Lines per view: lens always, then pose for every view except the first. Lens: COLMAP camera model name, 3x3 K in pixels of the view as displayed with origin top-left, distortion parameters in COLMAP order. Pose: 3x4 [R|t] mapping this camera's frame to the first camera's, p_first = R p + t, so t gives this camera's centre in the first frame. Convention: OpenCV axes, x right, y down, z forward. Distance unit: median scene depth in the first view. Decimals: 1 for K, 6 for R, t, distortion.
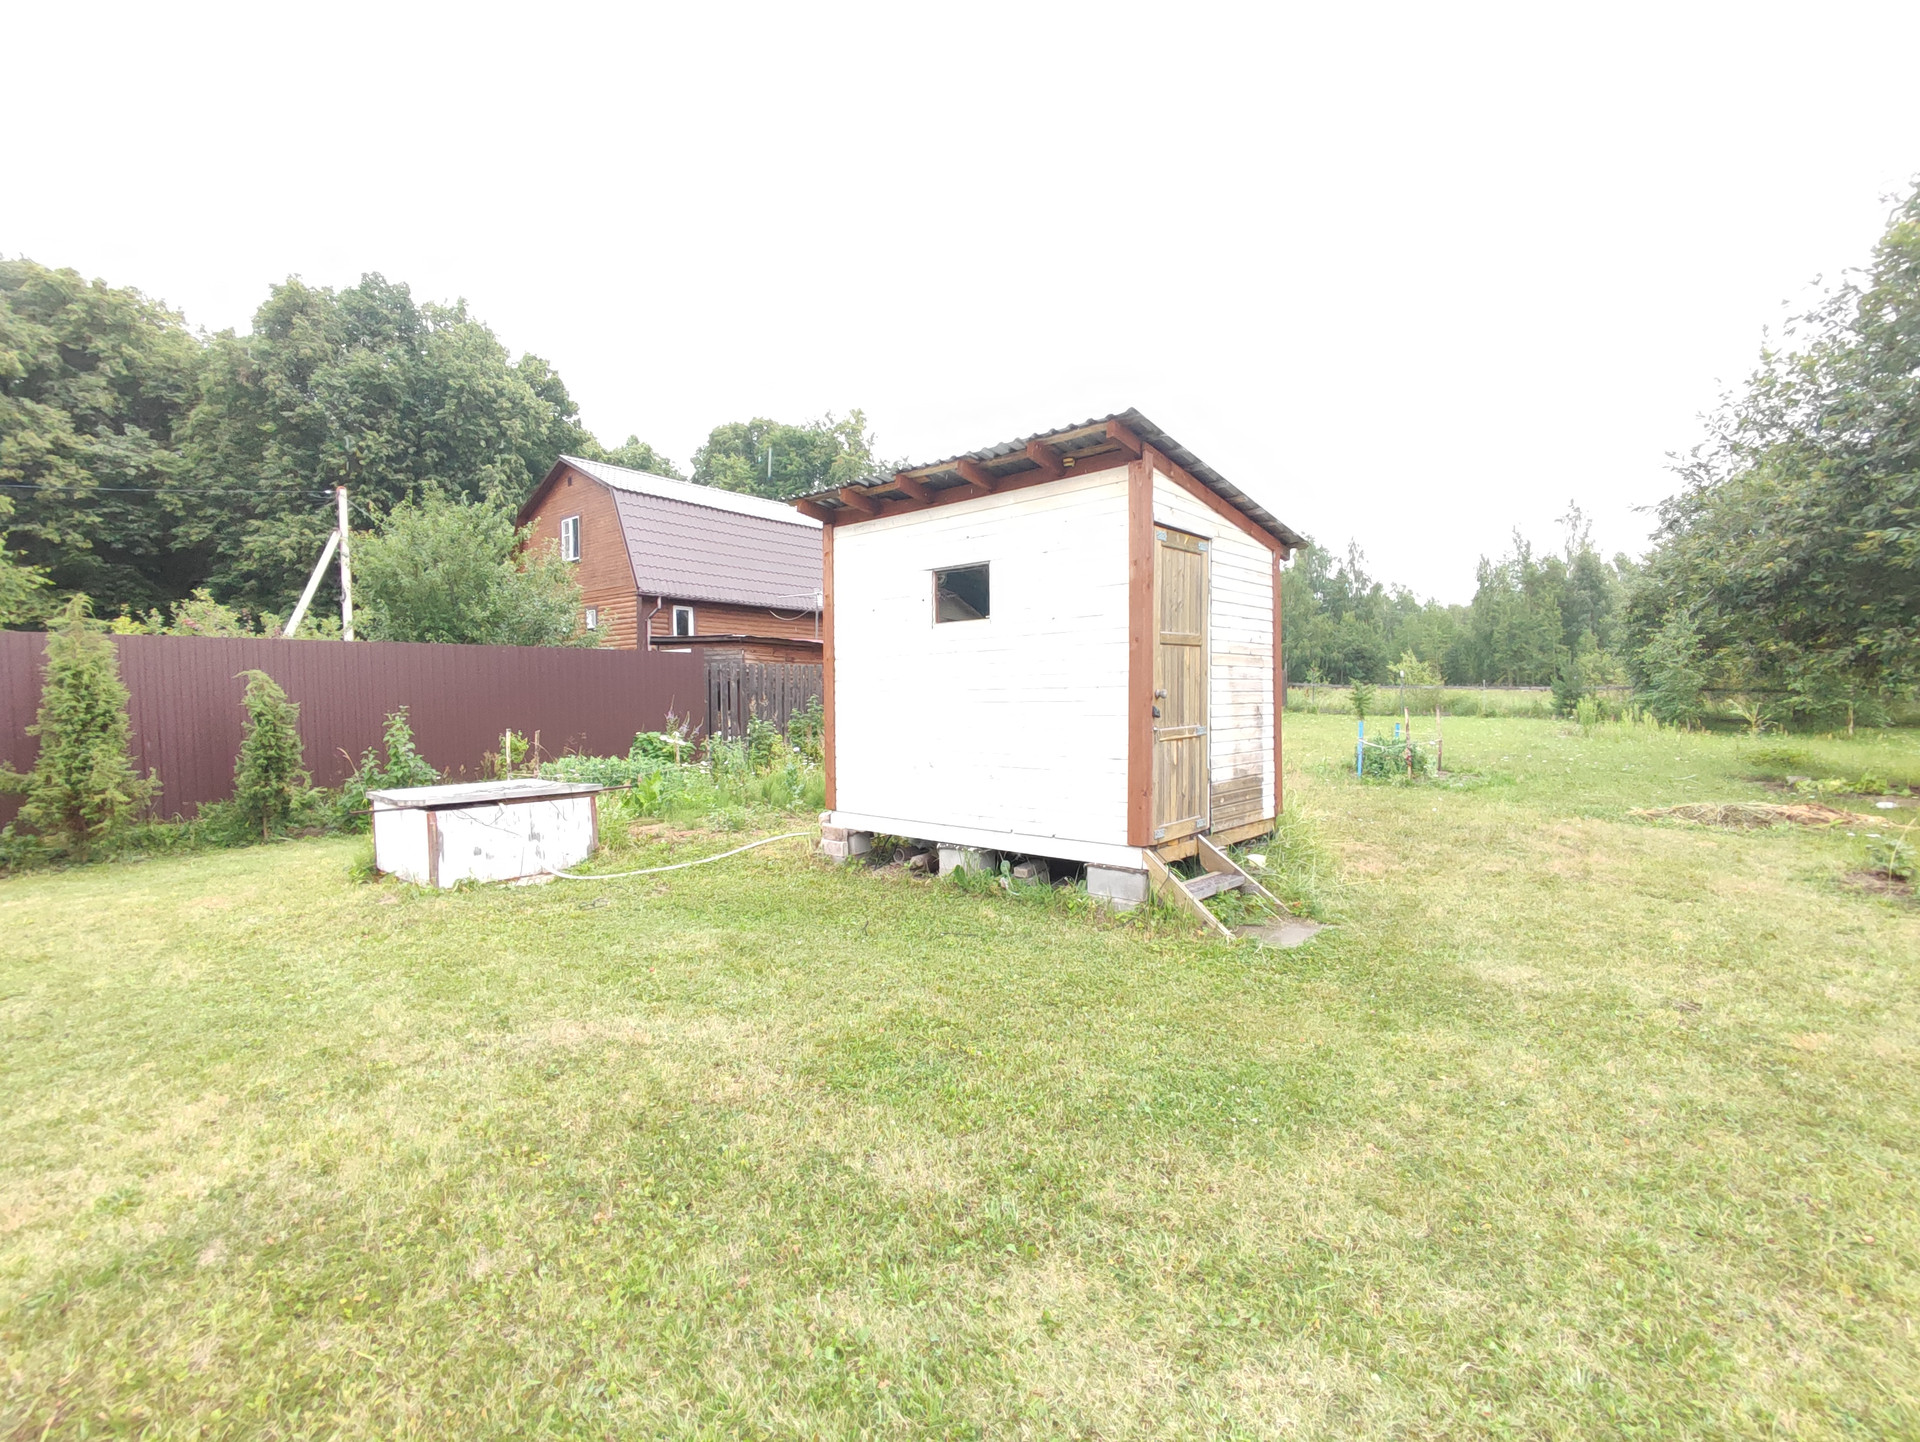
lens RADIAL K [[878.4, 0, 958.4], [0, 878.4, 716.7], [0, 0, 1]] dist [0.001744, -0.004267]
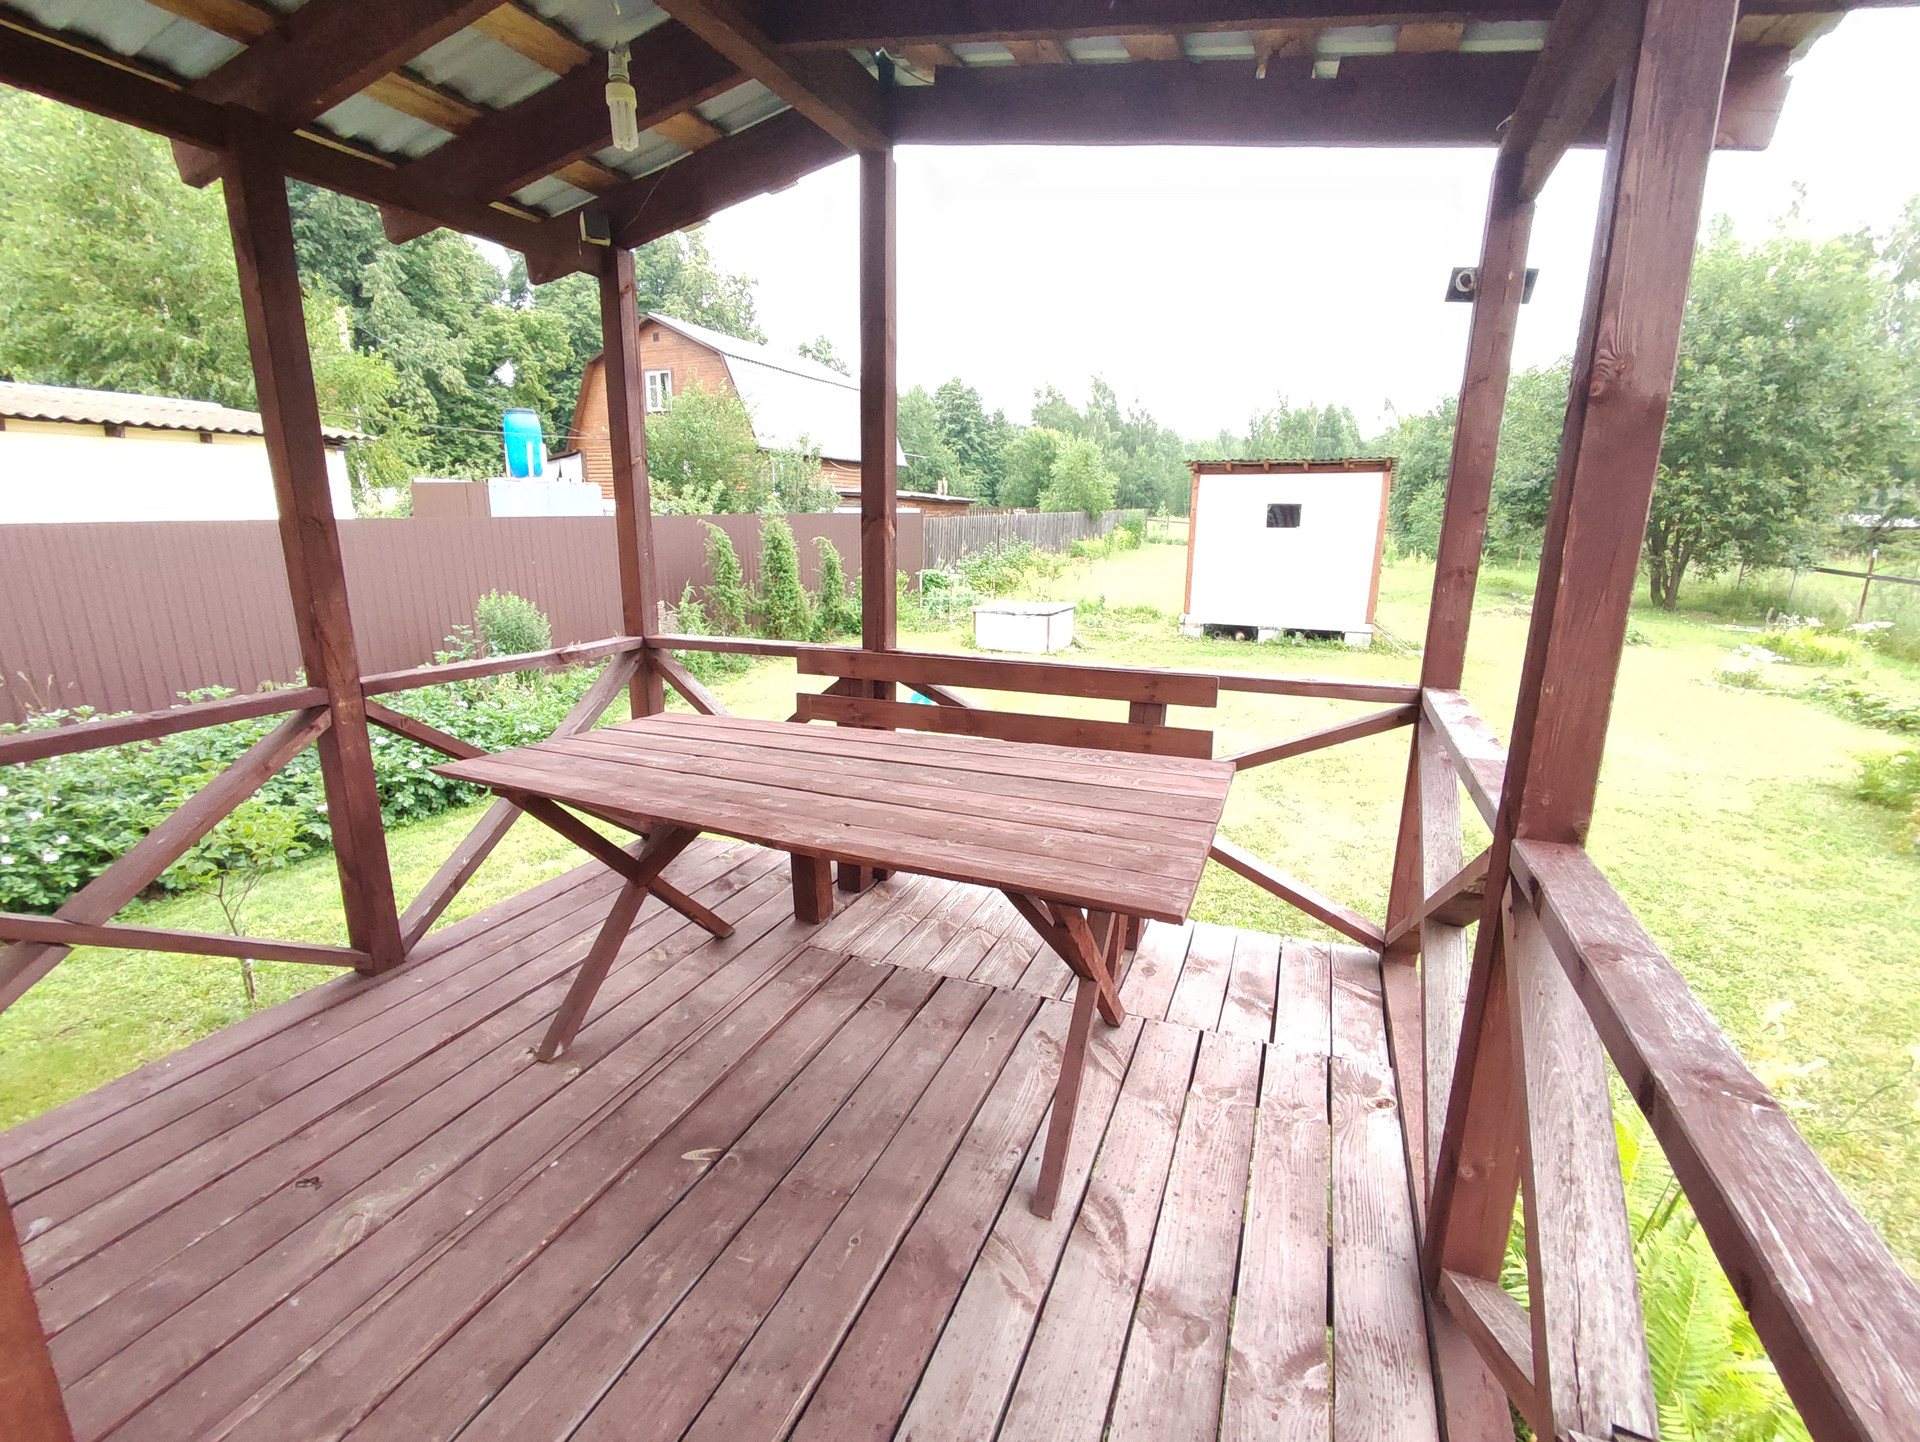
lens RADIAL K [[878.4, 0, 959.4], [0, 878.4, 726.5], [0, 0, 1]] dist [0.001744, -0.004267]
pose [[0.961132, -0.049209, 0.271669, -0.397590], [-0.010522, 0.976744, 0.214149, -0.023598], [-0.275890, -0.208684, 0.938262, -0.277825]]
